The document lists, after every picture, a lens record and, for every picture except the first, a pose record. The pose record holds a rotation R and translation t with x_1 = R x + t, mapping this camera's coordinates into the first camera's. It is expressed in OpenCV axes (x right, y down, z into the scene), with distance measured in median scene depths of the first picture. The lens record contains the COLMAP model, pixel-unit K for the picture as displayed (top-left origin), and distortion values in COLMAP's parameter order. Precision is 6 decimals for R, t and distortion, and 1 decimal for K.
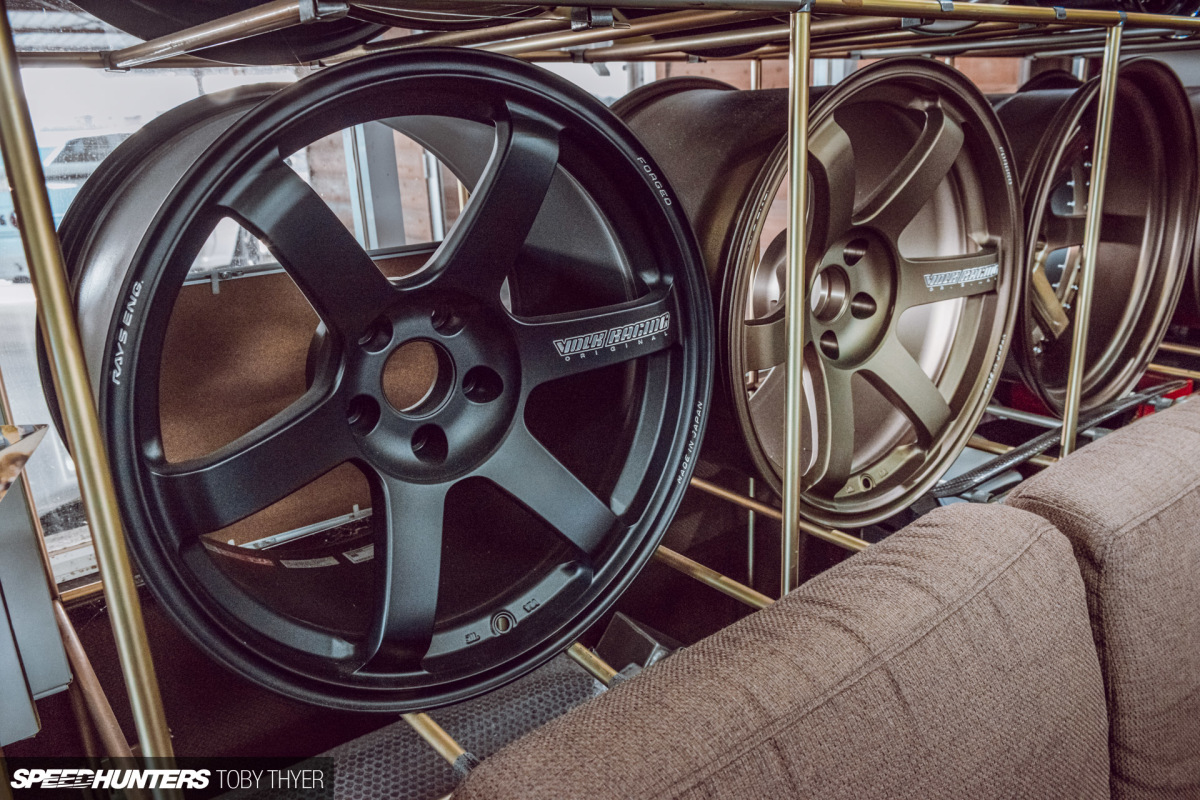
lens RADIAL K [[923.6, 0, 600.0], [0, 923.6, 400.0], [0, 0, 1]] dist [0.000460, 0.000655]
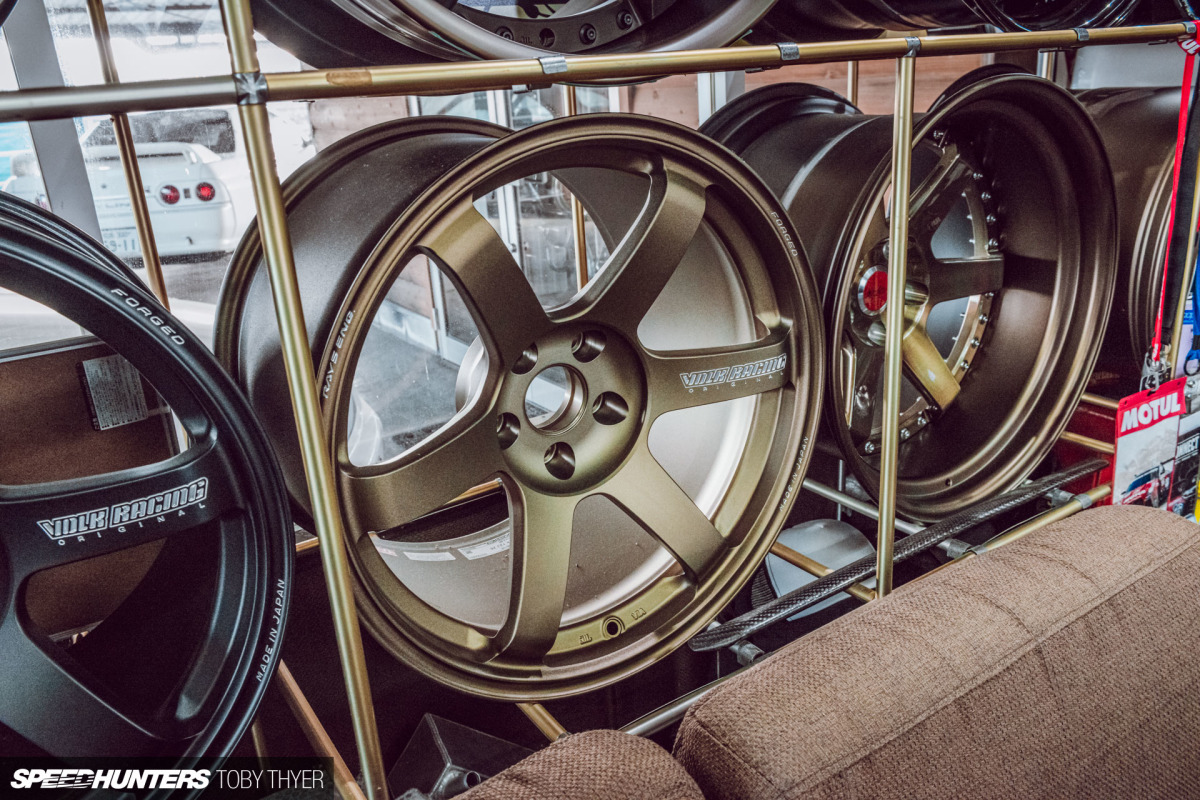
lens RADIAL K [[923.6, 0, 600.0], [0, 923.6, 400.0], [0, 0, 1]] dist [0.000460, 0.000655]
pose [[0.996034, 0.007573, -0.088646, 0.346901], [-0.003813, 0.999088, 0.042518, -0.143357], [0.088887, -0.042011, 0.995155, 0.202619]]
